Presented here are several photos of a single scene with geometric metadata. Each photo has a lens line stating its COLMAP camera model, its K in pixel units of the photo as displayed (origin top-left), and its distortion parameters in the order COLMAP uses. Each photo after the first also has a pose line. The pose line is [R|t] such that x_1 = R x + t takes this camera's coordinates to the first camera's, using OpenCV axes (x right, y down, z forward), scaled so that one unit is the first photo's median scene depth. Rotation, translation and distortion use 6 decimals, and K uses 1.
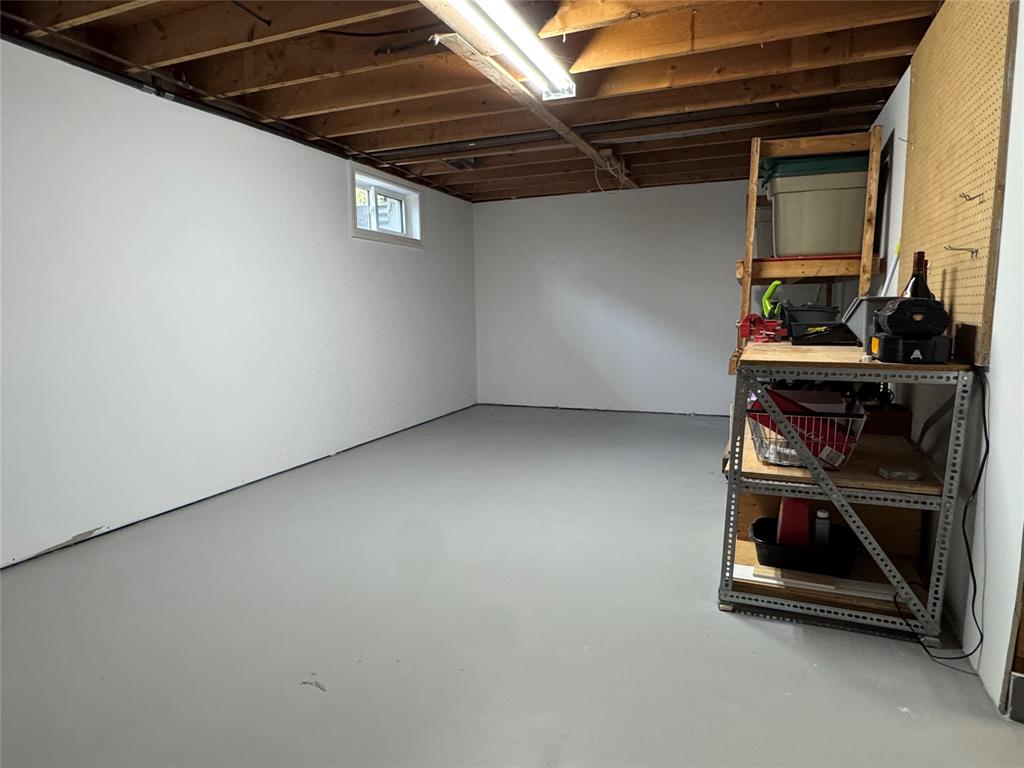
lens RADIAL K [[604.9, 0, 512.0], [0, 604.9, 384.0], [0, 0, 1]] dist [-0.011061, -0.000719]
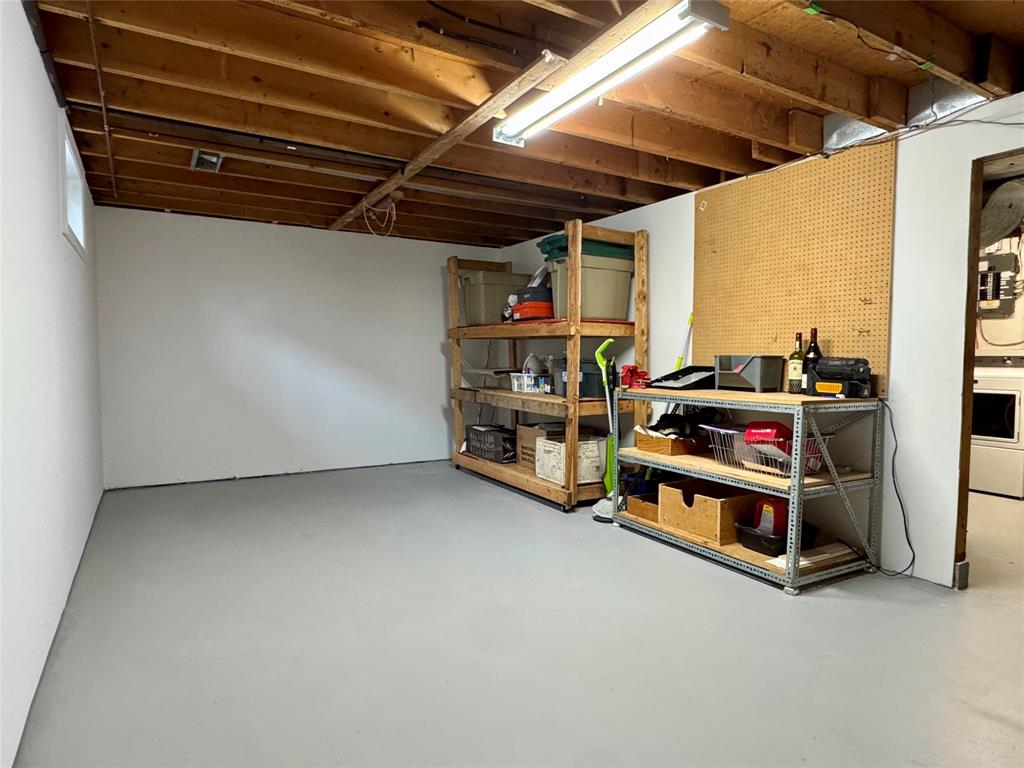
lens RADIAL K [[604.9, 0, 512.0], [0, 604.9, 384.0], [0, 0, 1]] dist [-0.011061, -0.000719]
pose [[0.613203, -0.017772, 0.789726, -0.655209], [0.081829, 0.995797, -0.041129, -0.045004], [-0.785676, 0.089843, 0.612080, 0.409998]]
